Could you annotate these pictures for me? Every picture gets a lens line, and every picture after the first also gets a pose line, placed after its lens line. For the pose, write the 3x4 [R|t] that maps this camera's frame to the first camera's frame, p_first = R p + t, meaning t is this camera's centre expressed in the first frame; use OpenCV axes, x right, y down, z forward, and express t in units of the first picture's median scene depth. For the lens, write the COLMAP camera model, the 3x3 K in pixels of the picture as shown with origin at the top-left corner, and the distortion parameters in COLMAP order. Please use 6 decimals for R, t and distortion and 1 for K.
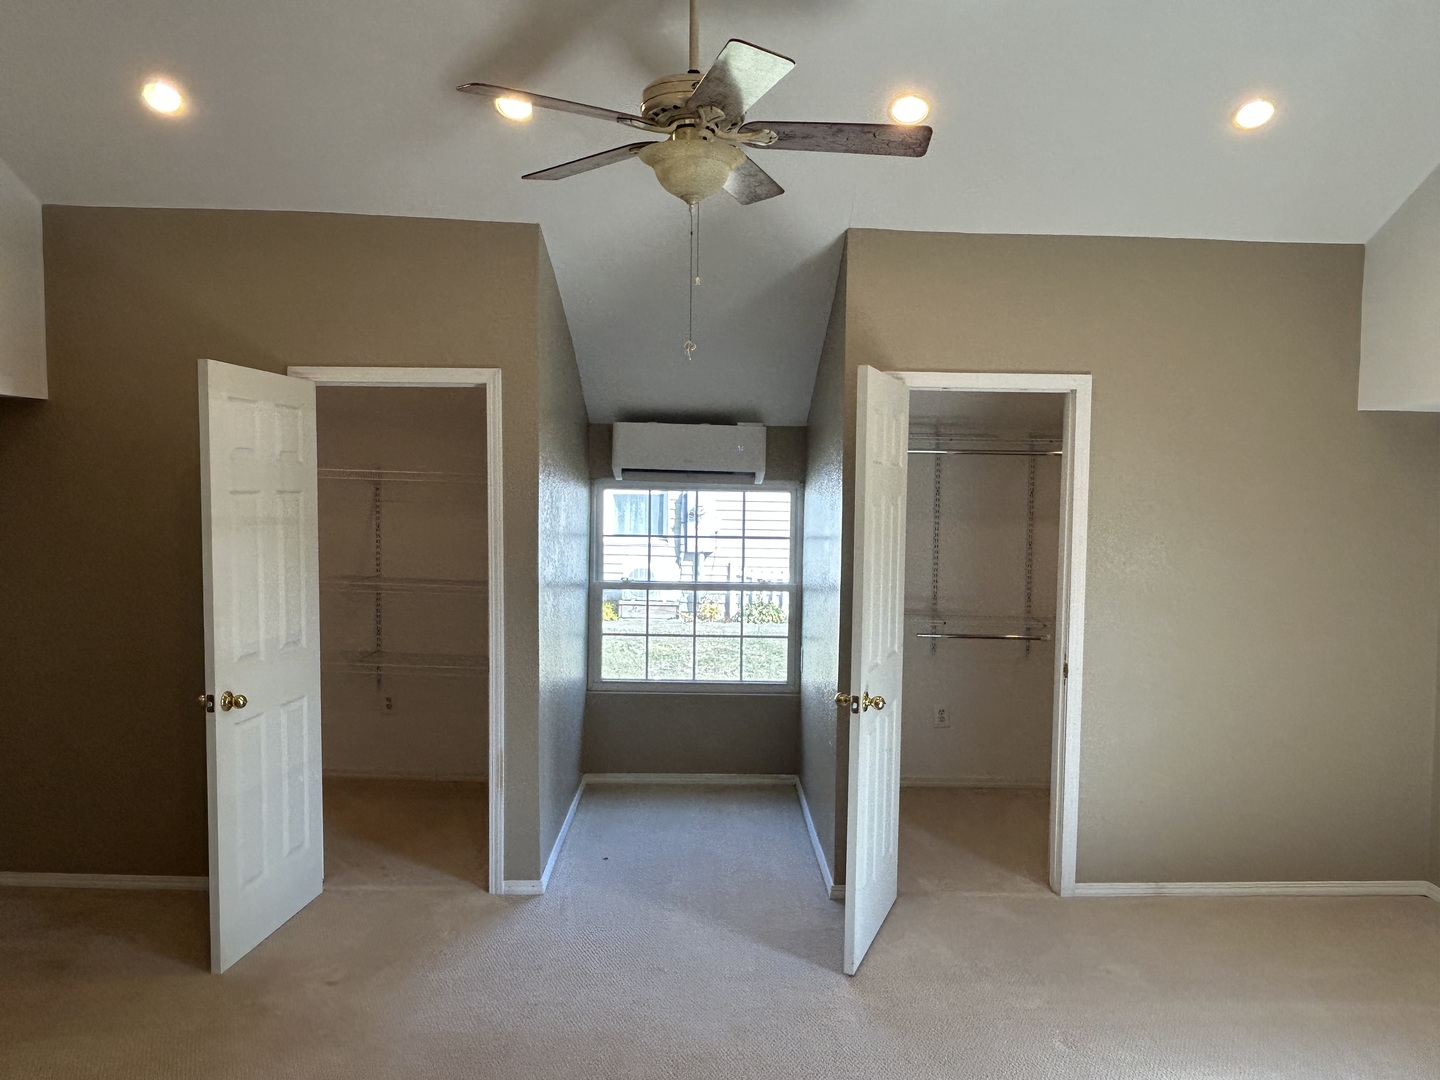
lens RADIAL K [[1009.5, 0, 720.0], [0, 1009.5, 540.0], [0, 0, 1]] dist [0.021658, -0.001455]
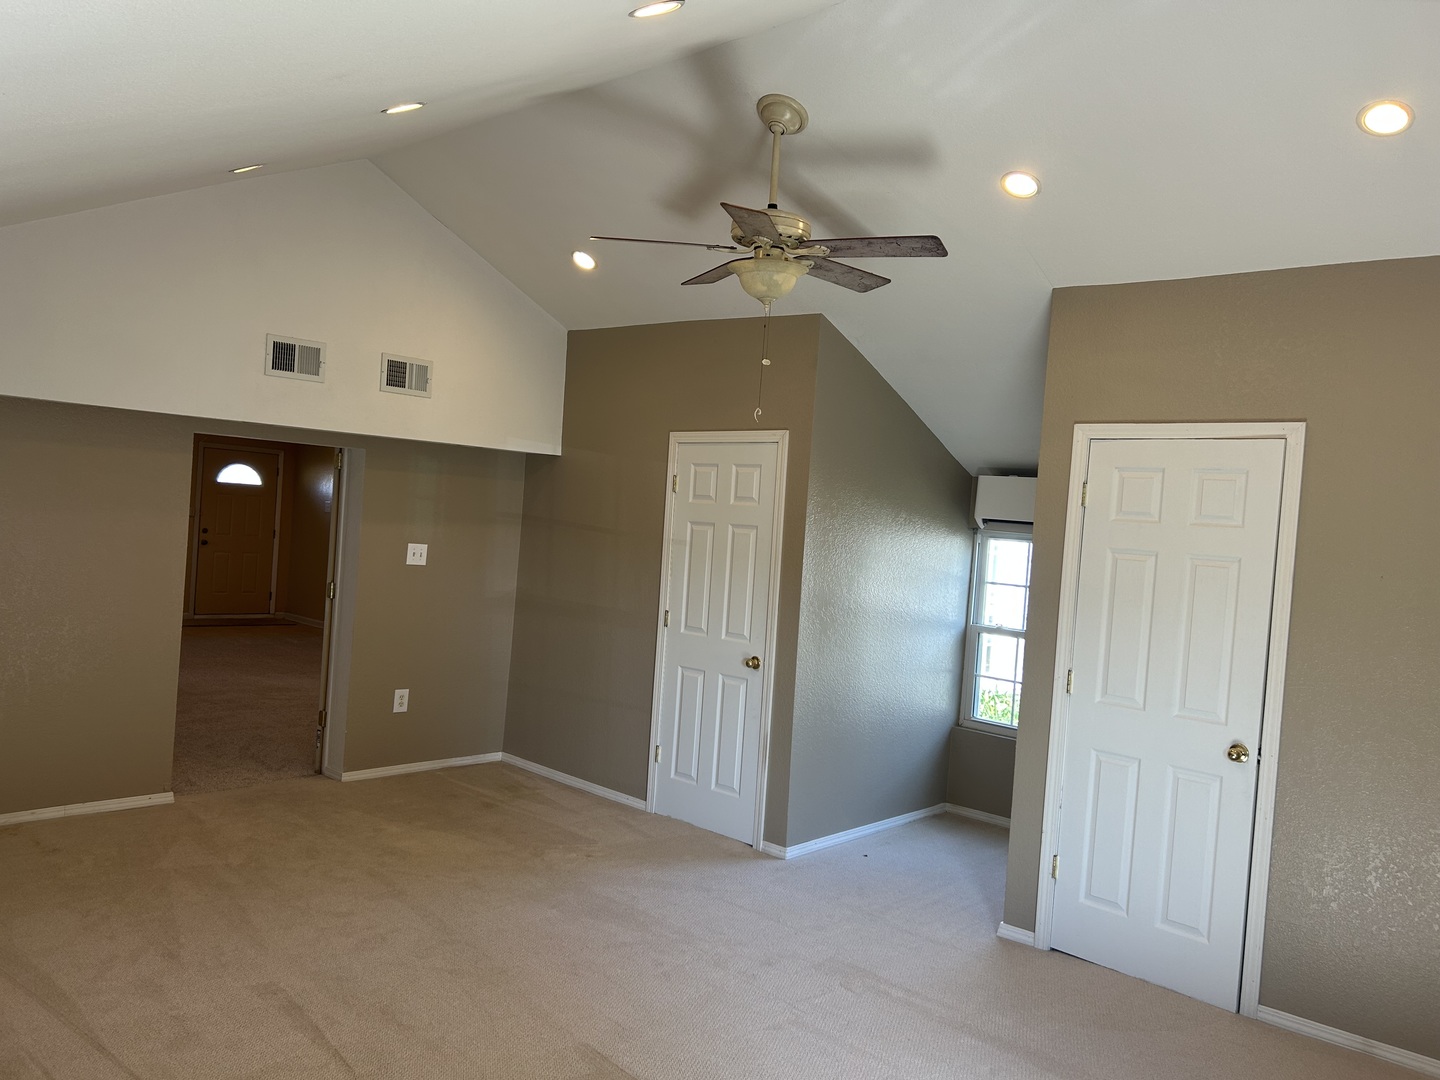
lens RADIAL K [[1107.1, 0, 718.0], [0, 1107.1, 561.9], [0, 0, 1]] dist [0.056635, -0.072446]
pose [[0.715379, 0.063218, -0.695871, 0.662916], [-0.092778, 0.995675, -0.004925, 0.008761], [0.692549, 0.068085, 0.718150, -0.034355]]
